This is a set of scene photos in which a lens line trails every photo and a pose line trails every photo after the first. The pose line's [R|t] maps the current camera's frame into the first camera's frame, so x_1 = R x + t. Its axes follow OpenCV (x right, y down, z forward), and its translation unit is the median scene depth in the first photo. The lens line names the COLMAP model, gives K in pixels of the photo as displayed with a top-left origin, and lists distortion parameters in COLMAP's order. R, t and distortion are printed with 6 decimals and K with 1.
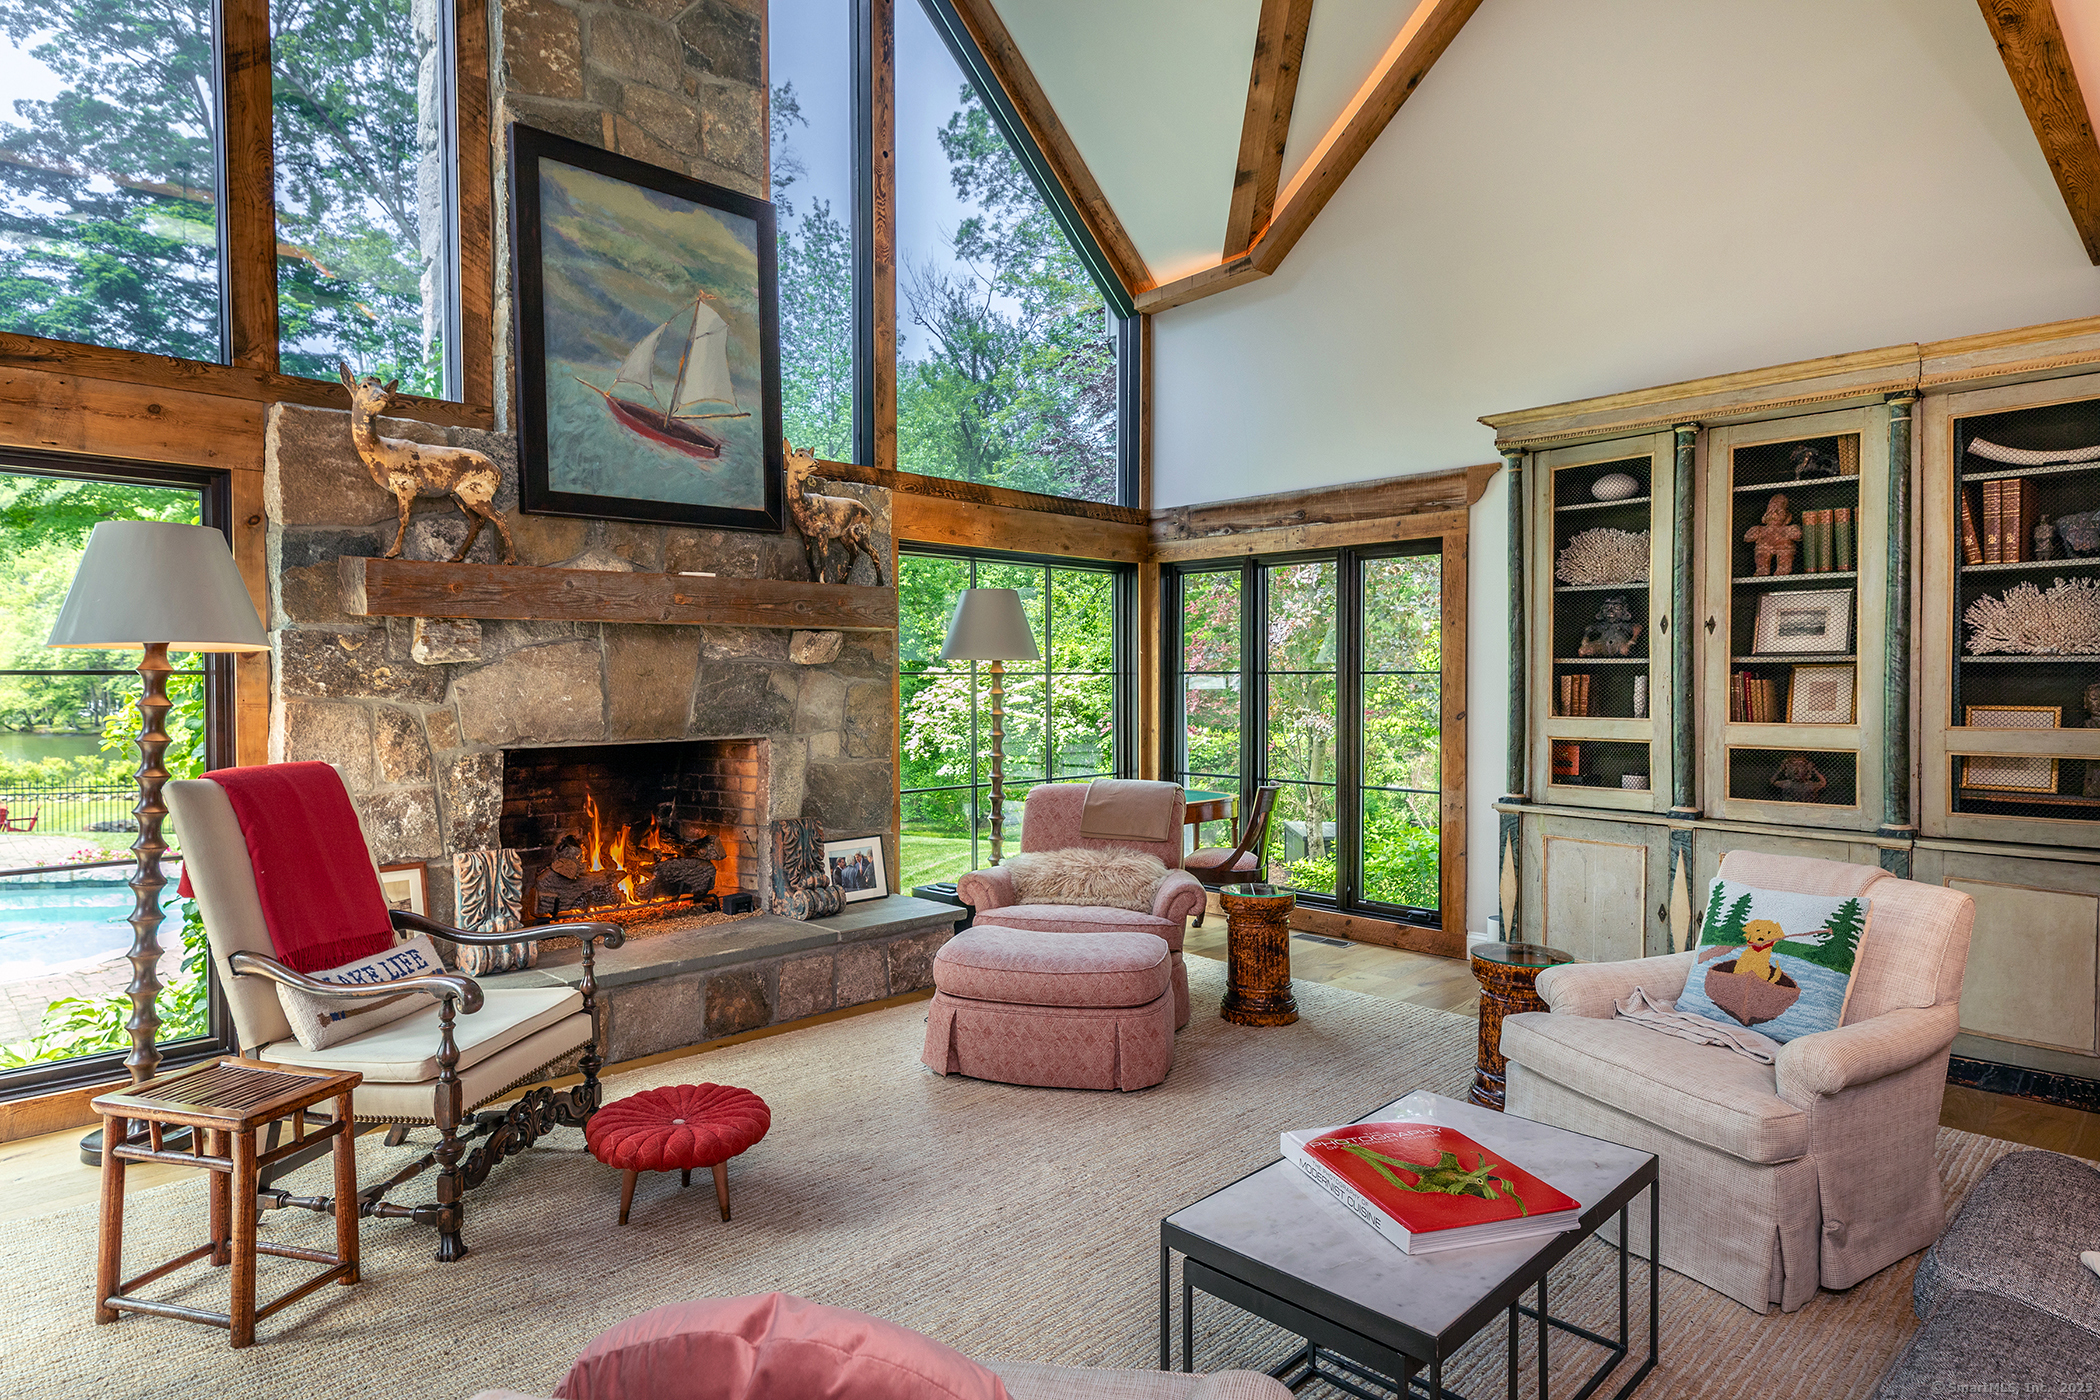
lens RADIAL K [[1187.8, 0, 1034.7], [0, 1187.8, 704.1], [0, 0, 1]] dist [0.031335, -0.006601]
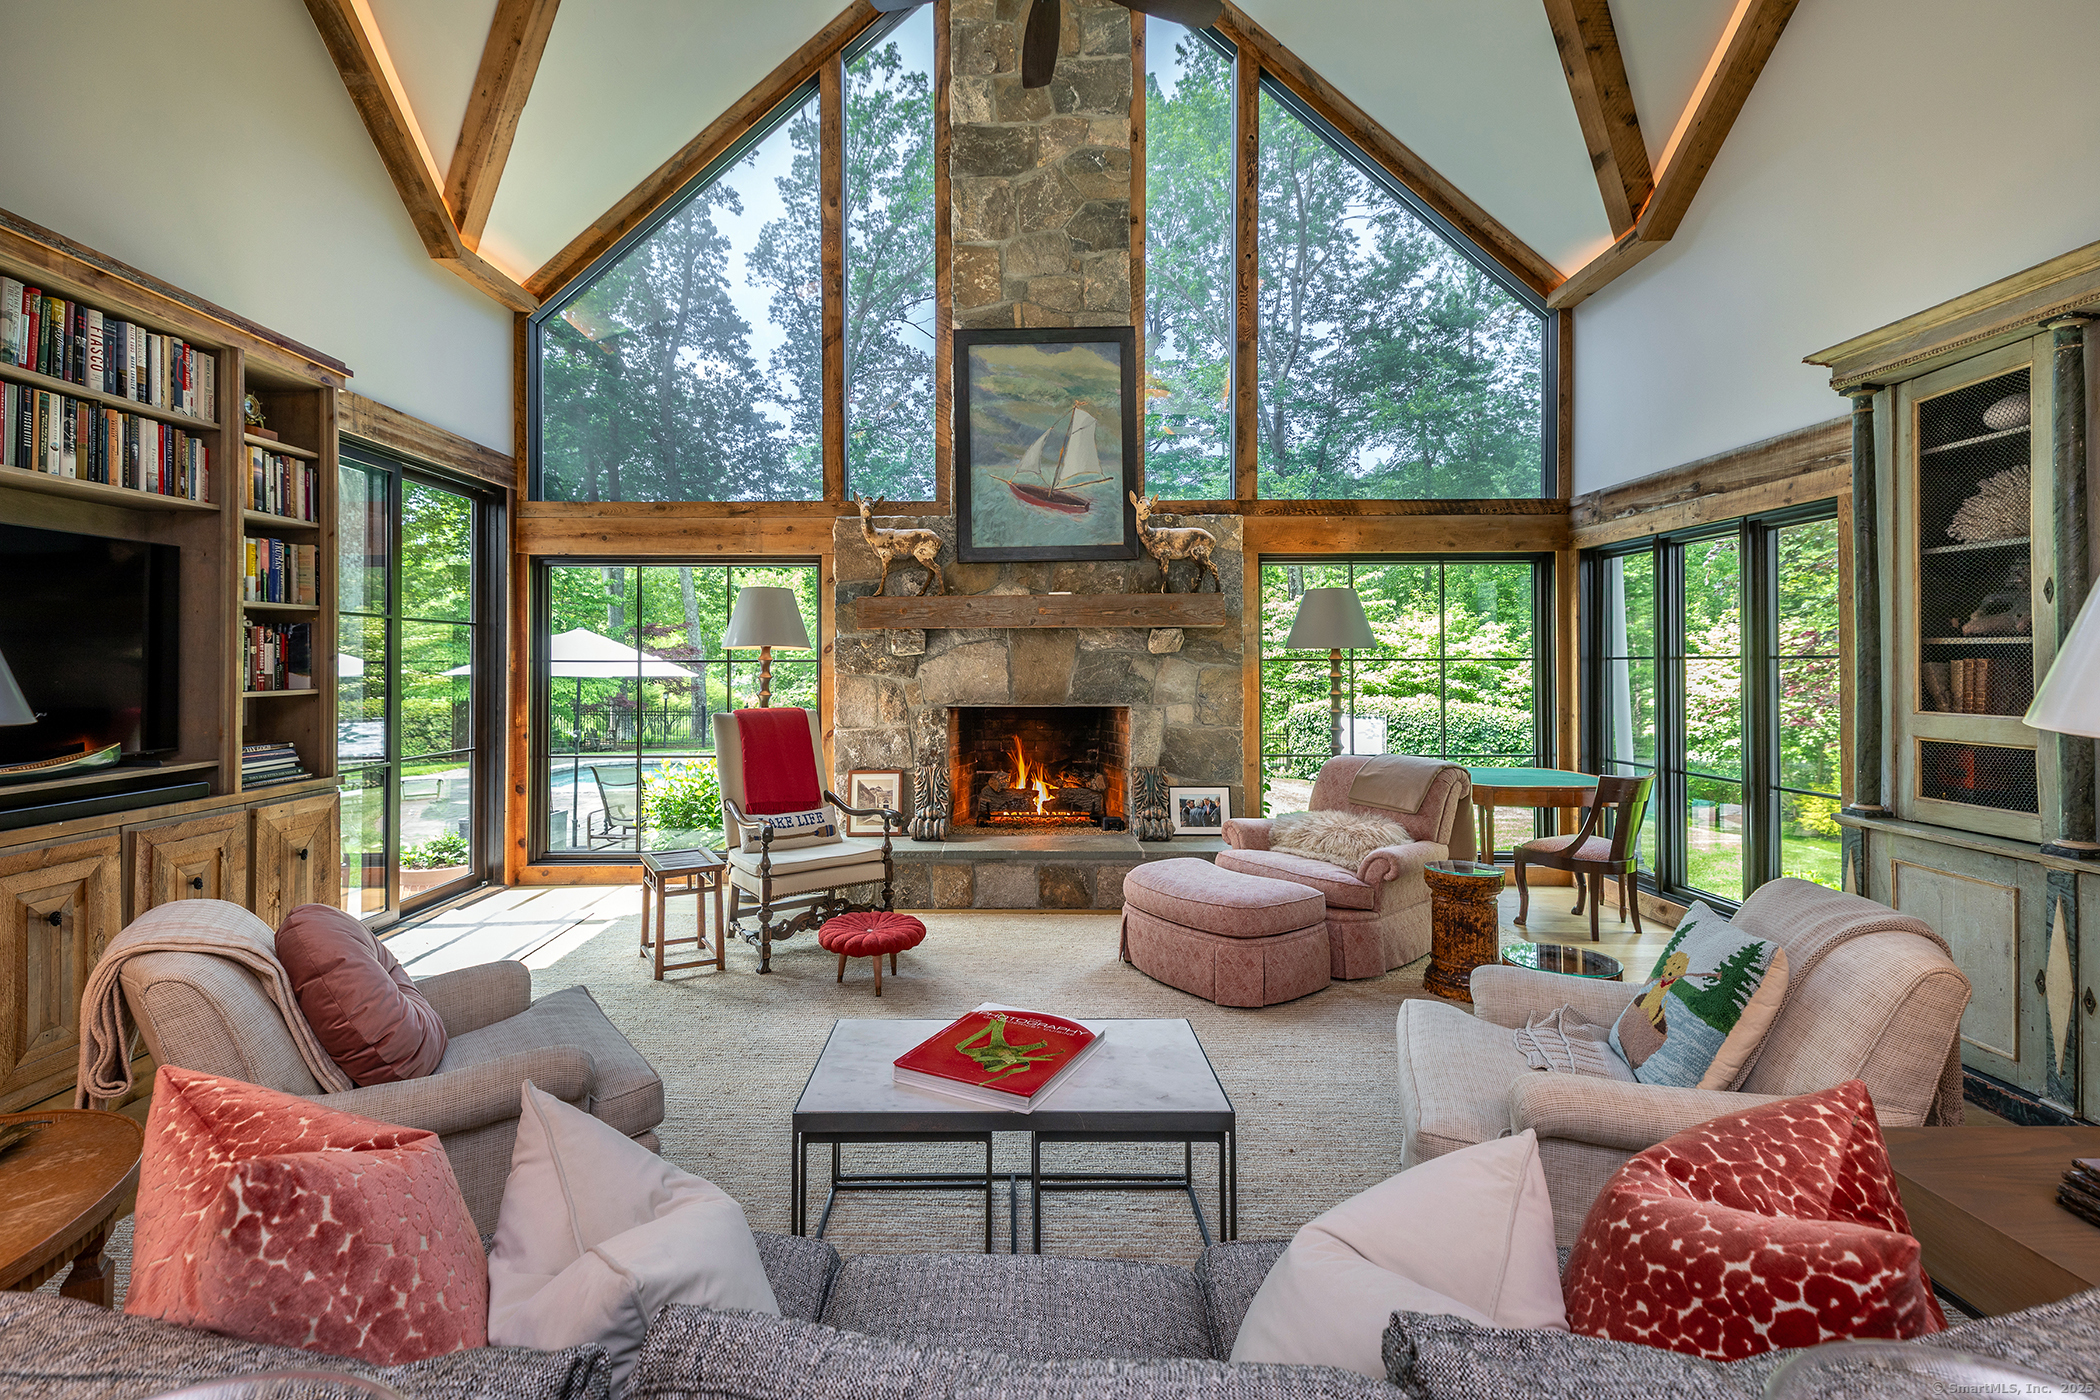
lens RADIAL K [[938.7, 0, 993.5], [0, 938.7, 656.4], [0, 0, 1]] dist [0.022836, -0.005761]
pose [[0.703699, -0.005944, -0.710473, 0.462281], [-0.014649, 0.999631, -0.022873, -0.002853], [0.710347, 0.026504, 0.703352, 0.118352]]
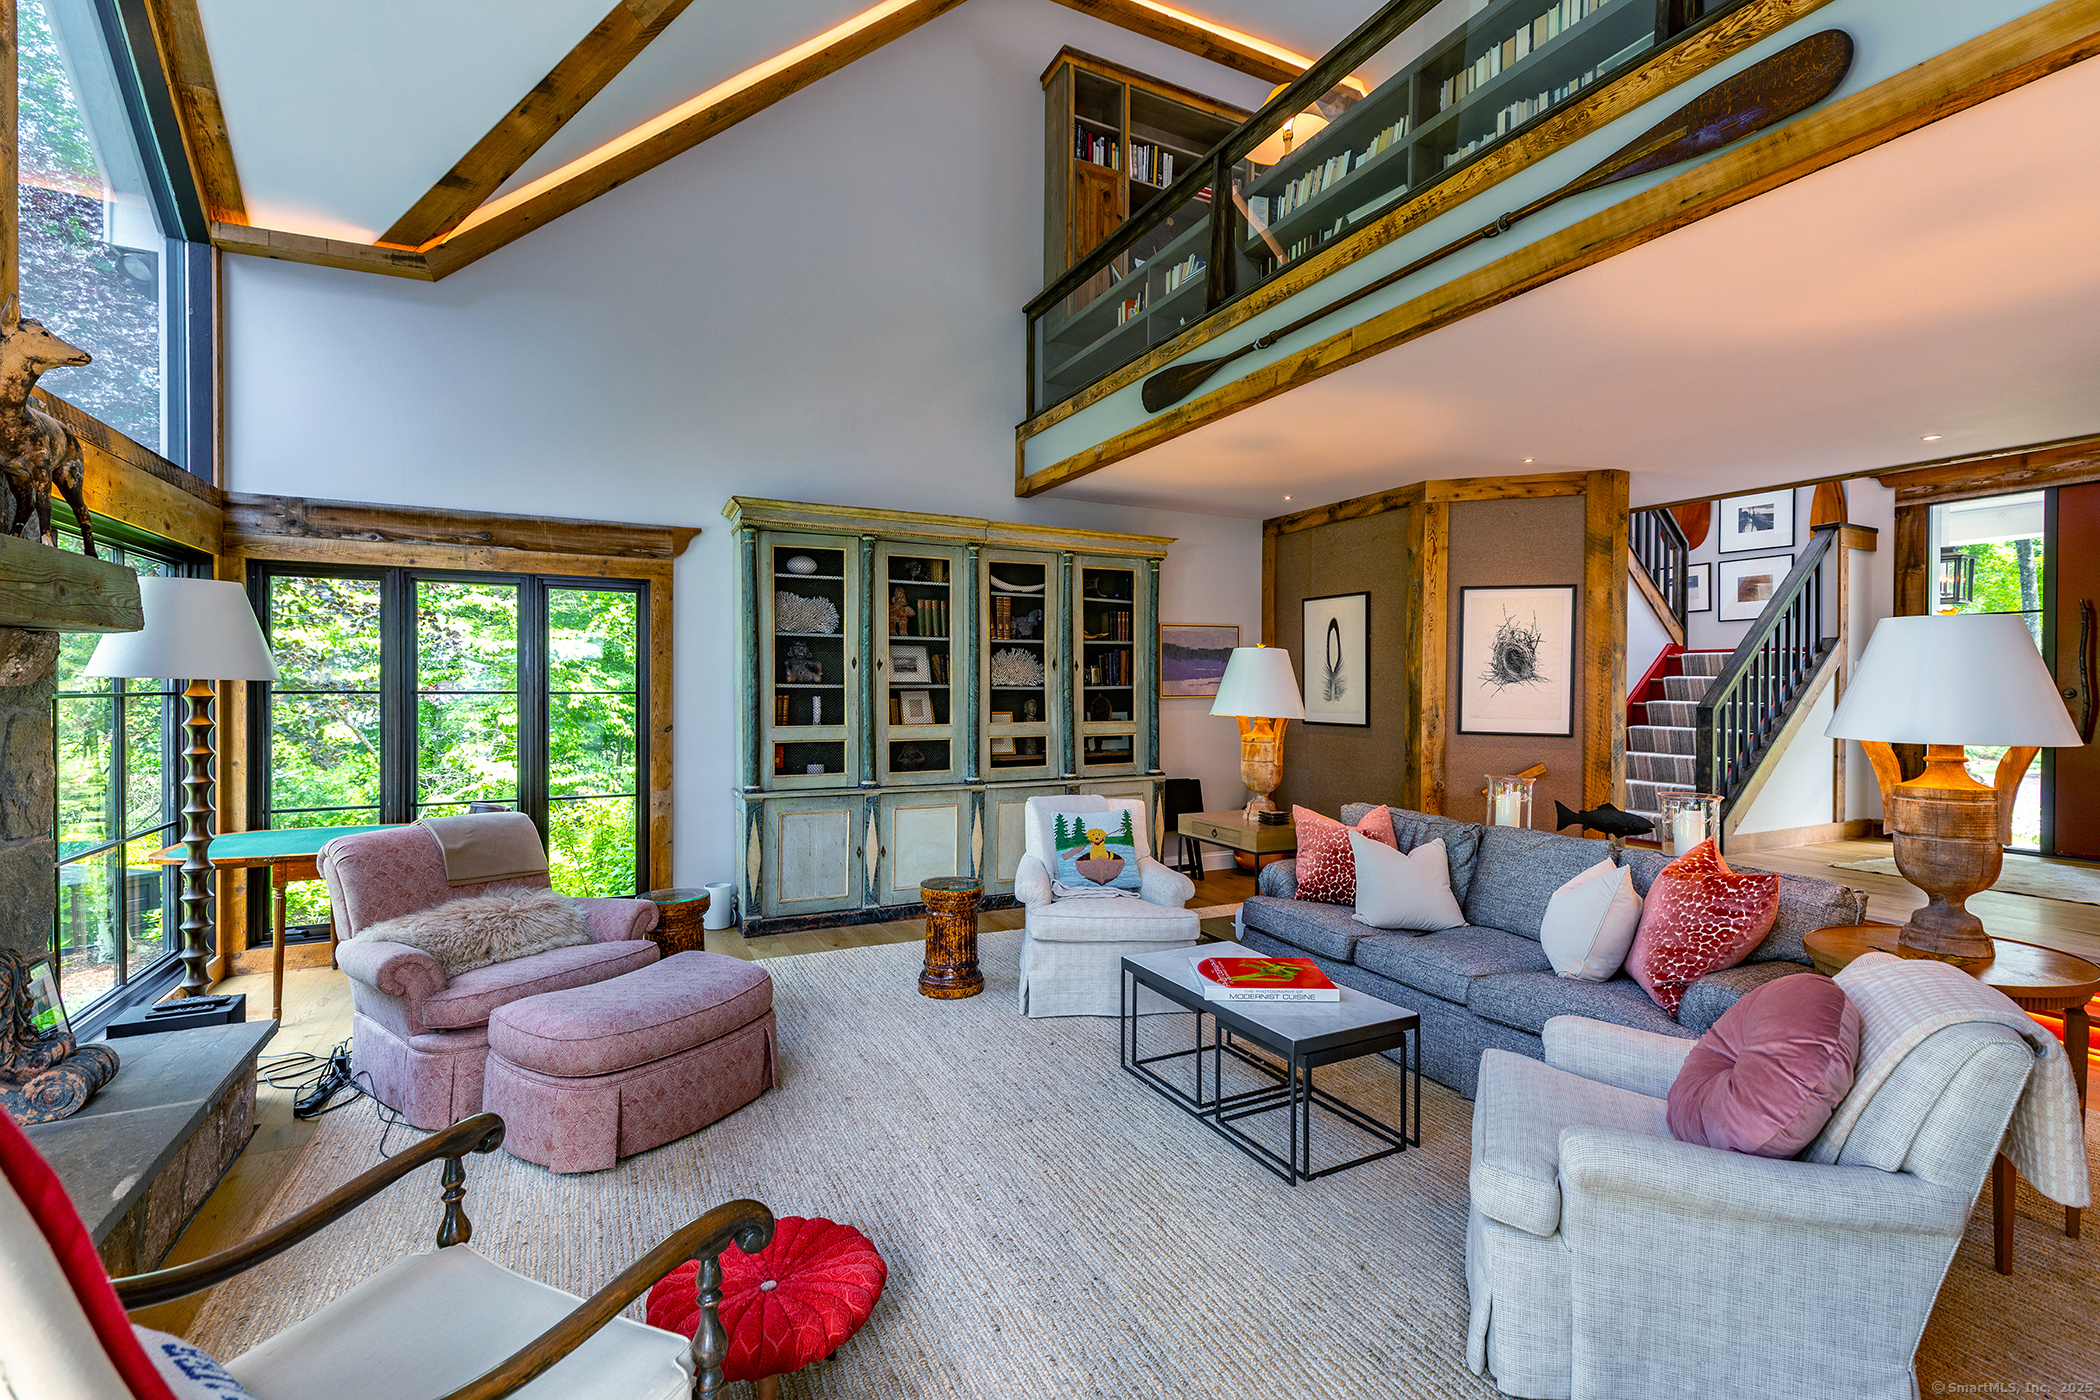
lens RADIAL K [[938.7, 0, 1060.1], [0, 938.7, 694.0], [0, 0, 1]] dist [0.022836, -0.005761]
pose [[0.283192, -0.006336, 0.959042, -0.519812], [0.017749, 0.999842, 0.001365, -0.022696], [-0.958899, 0.016635, 0.283259, 0.391622]]
